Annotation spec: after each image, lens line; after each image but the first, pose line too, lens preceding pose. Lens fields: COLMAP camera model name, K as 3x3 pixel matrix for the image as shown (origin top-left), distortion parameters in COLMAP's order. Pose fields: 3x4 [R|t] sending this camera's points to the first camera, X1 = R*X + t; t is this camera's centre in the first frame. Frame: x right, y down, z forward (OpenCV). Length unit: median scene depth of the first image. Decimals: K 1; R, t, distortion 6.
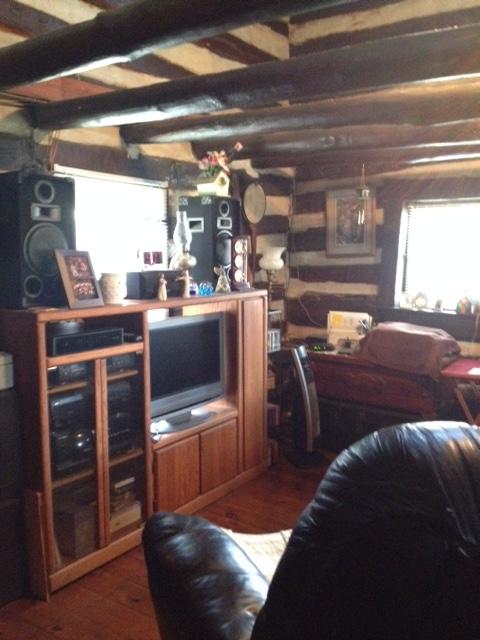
lens RADIAL K [[612.1, 0, 240.0], [0, 612.1, 320.0], [0, 0, 1]] dist [0.152887, -0.304482]
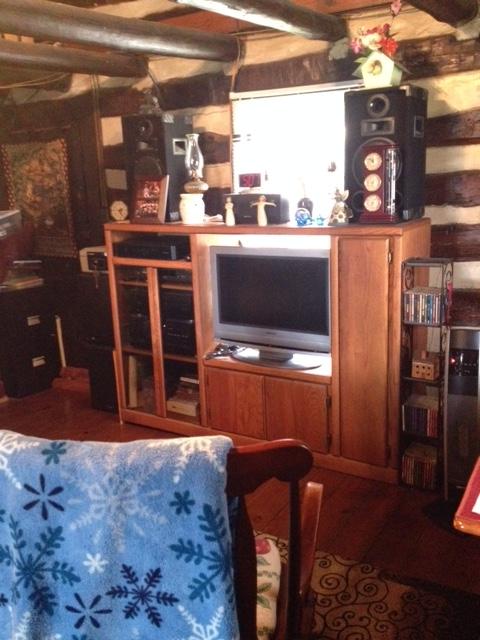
lens RADIAL K [[612.1, 0, 240.0], [0, 612.1, 320.0], [0, 0, 1]] dist [0.152887, -0.304482]
pose [[0.056861, 0.227280, -0.972168, 0.911682], [-0.078553, 0.971743, 0.222587, -0.111389], [0.995287, 0.063710, 0.073108, 1.014492]]
